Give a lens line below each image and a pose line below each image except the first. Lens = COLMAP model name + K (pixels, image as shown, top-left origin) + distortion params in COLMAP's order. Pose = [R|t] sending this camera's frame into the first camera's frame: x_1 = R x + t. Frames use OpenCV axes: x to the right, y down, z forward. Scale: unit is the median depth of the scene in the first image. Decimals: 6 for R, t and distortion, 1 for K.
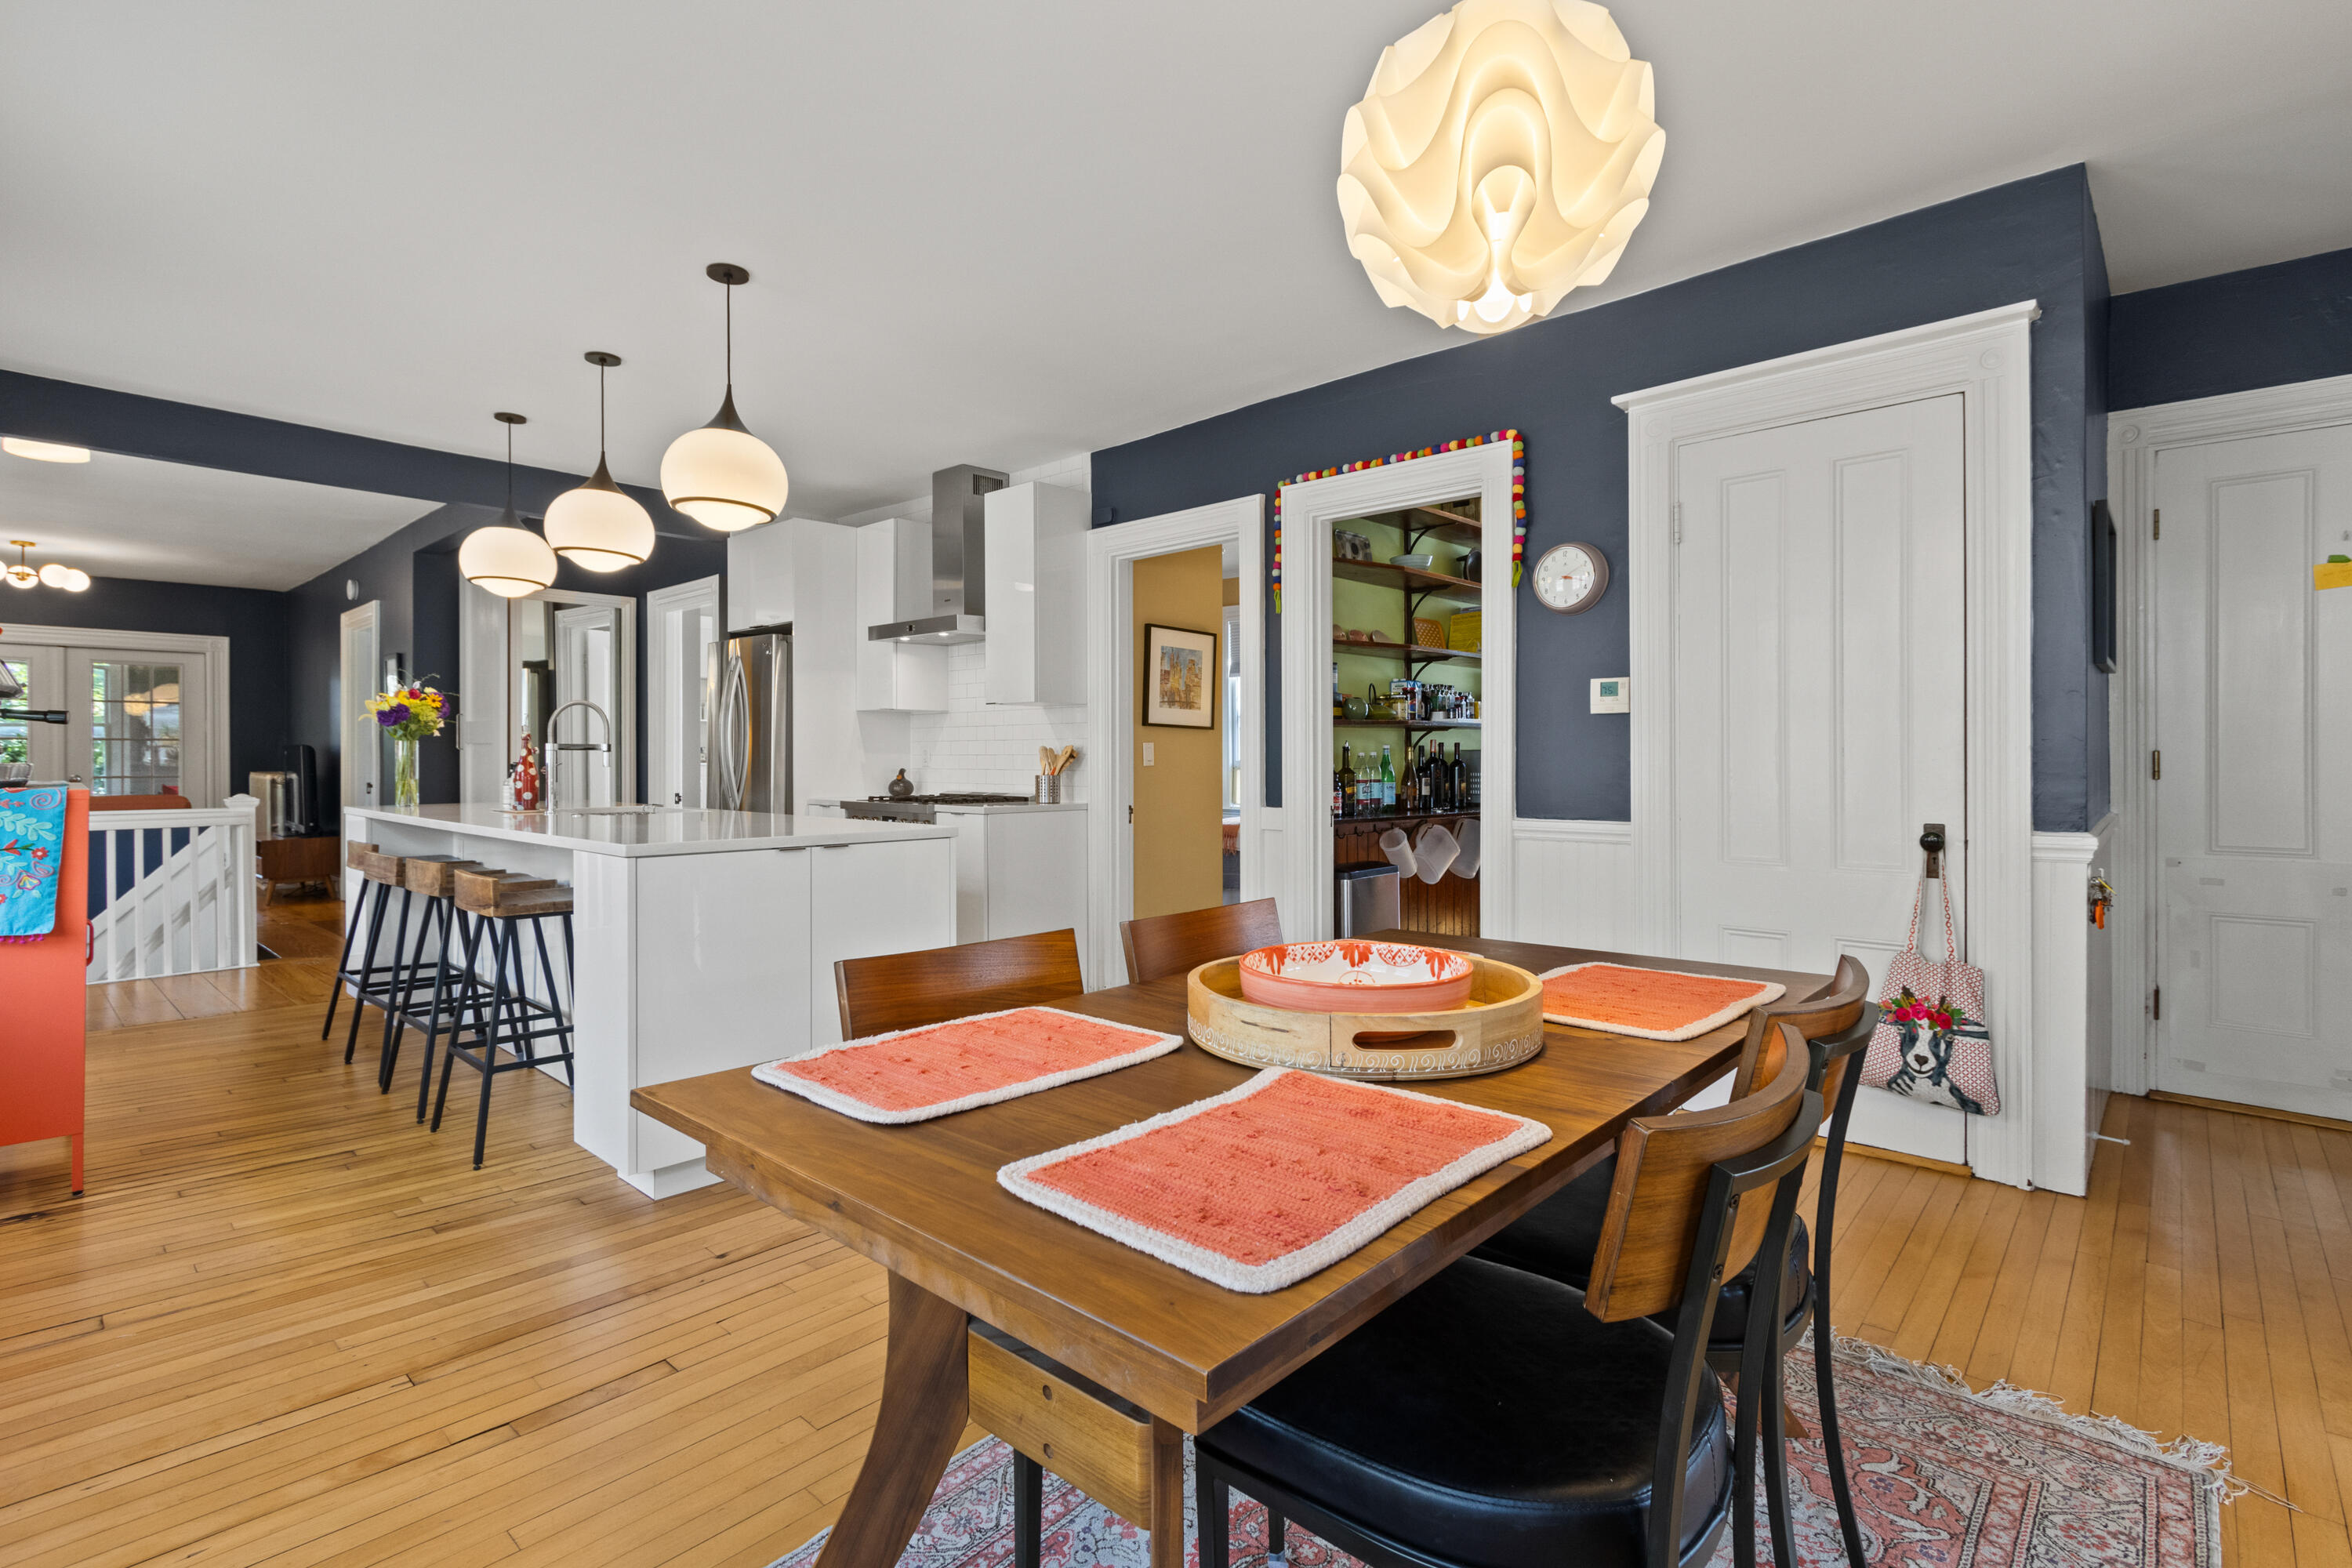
lens RADIAL K [[1113.1, 0, 1136.9], [0, 1113.1, 755.3], [0, 0, 1]] dist [0.001361, -0.002386]
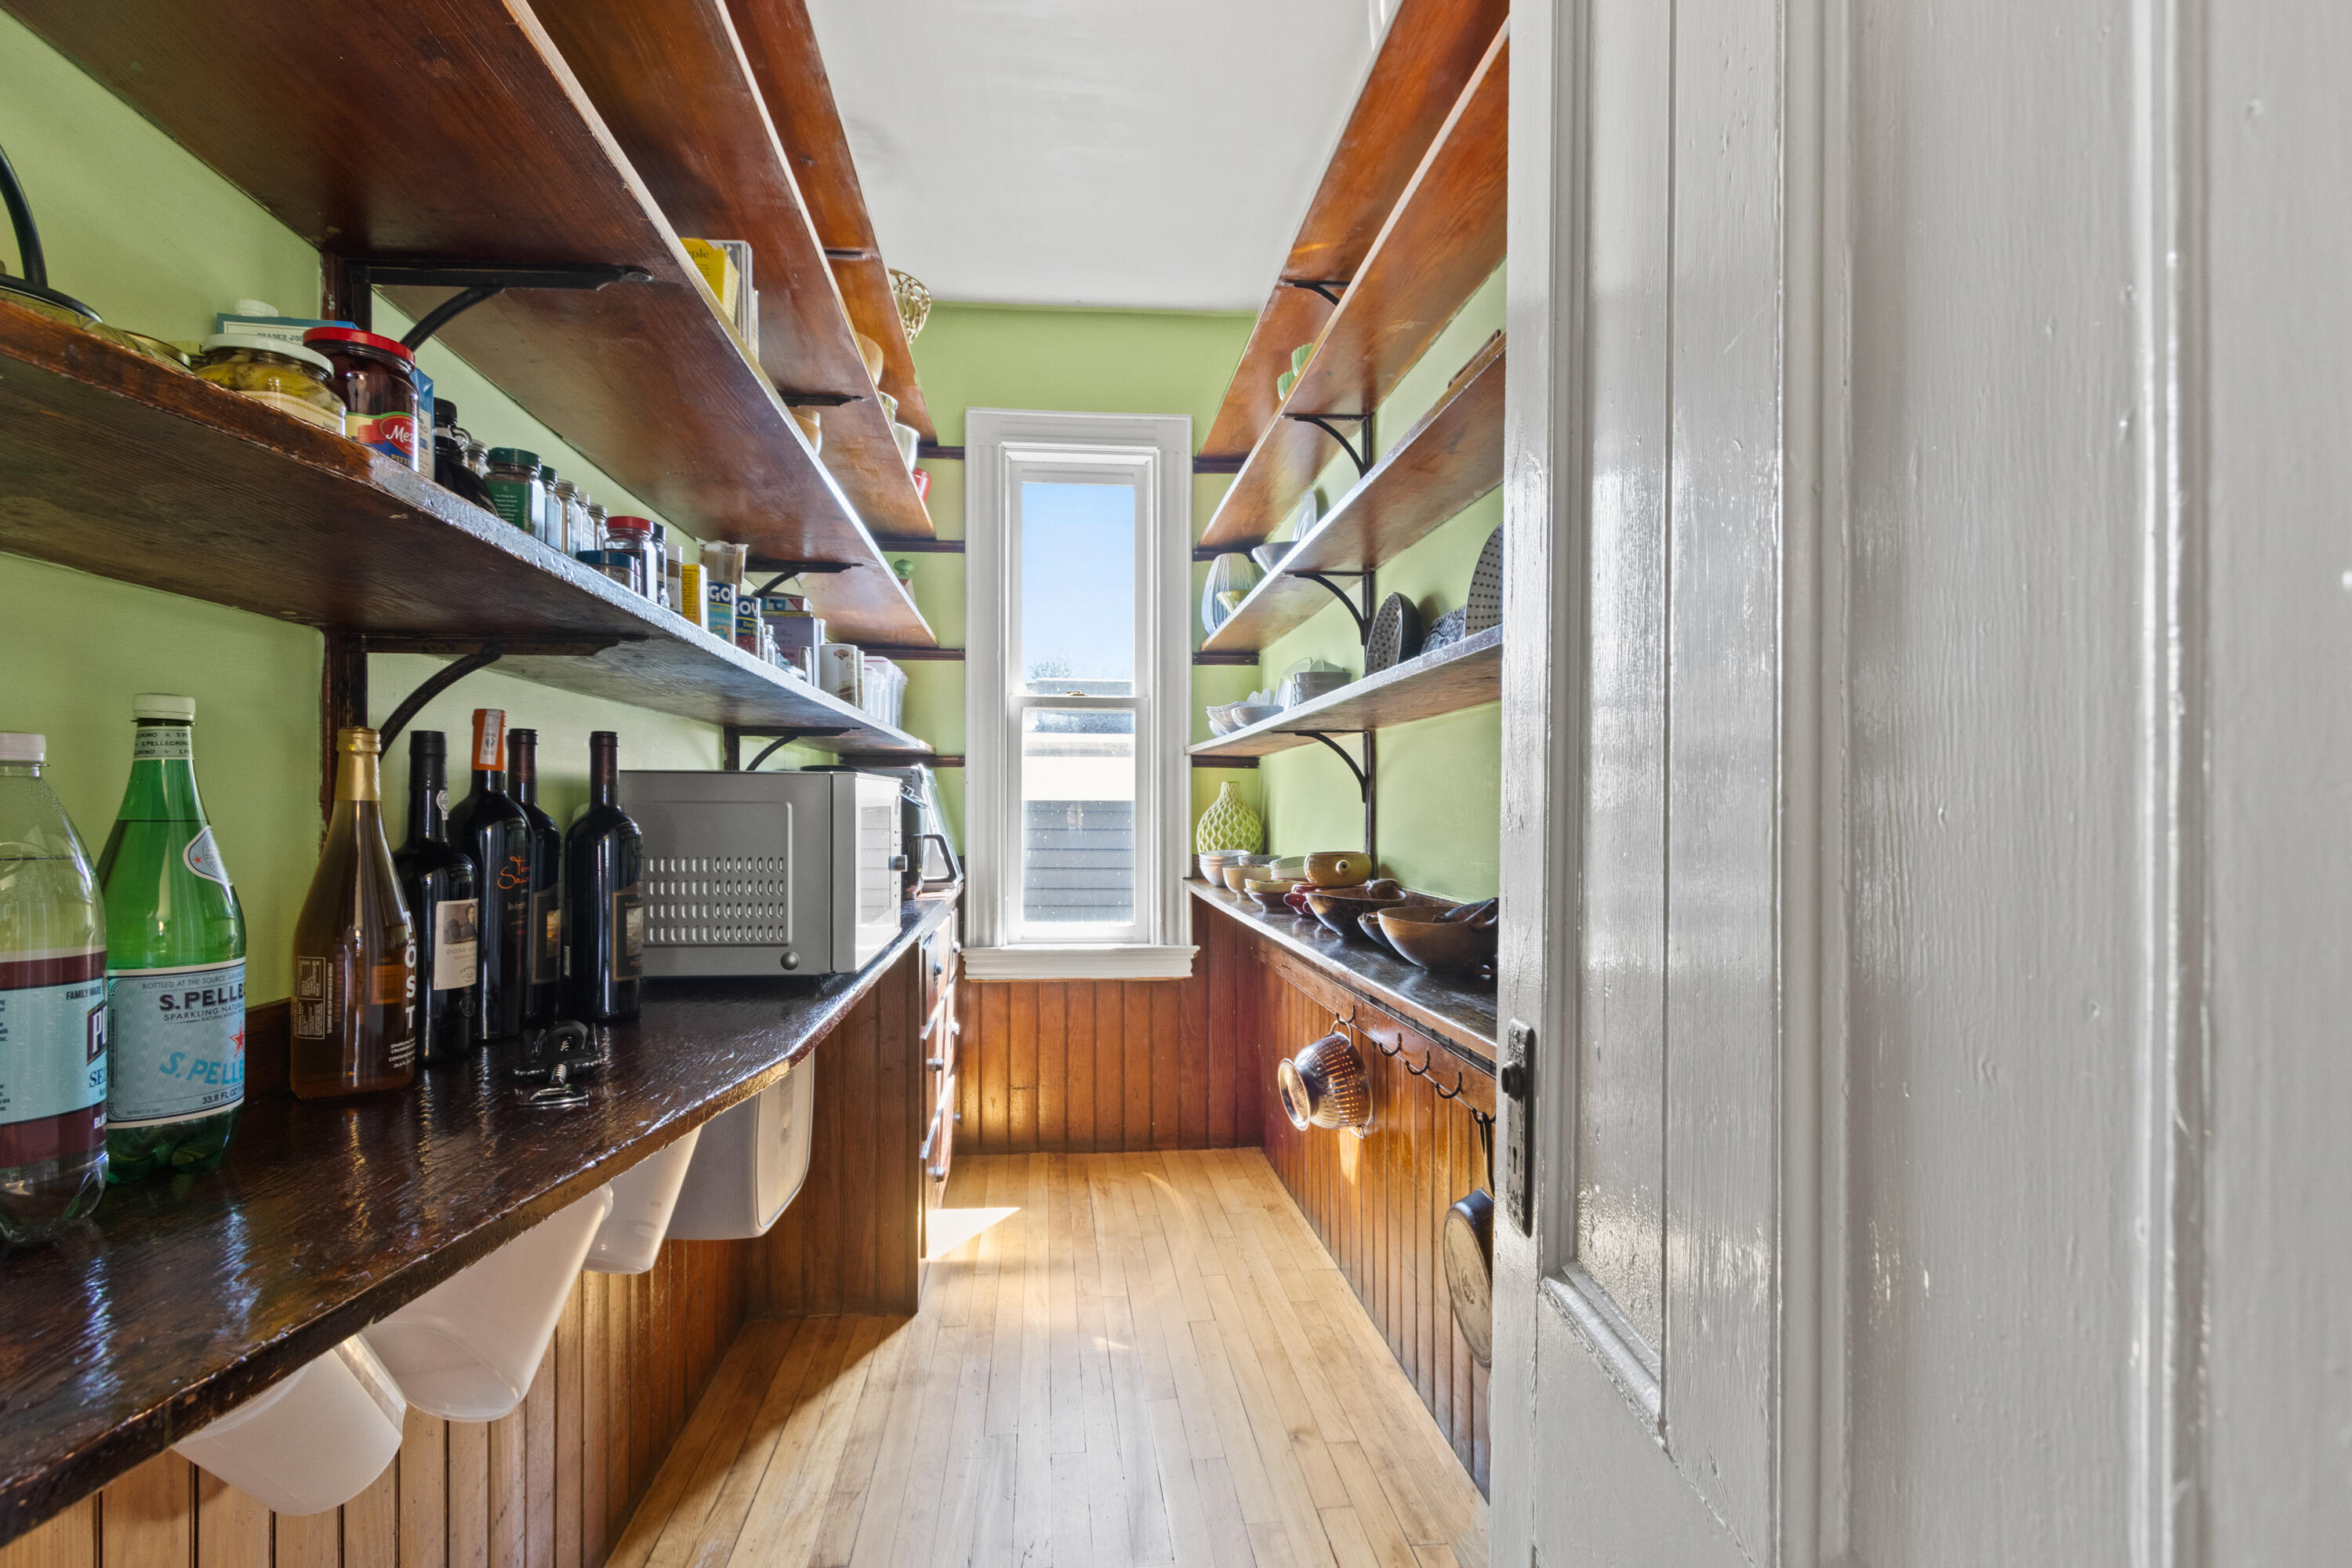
lens RADIAL K [[1113.1, 0, 1173.6], [0, 1113.1, 798.8], [0, 0, 1]] dist [0.001361, -0.002386]
pose [[0.633660, 0.003405, 0.773604, 0.188802], [-0.001167, 0.999993, -0.003445, 0.003457], [-0.773611, 0.001280, 0.633660, 0.780303]]
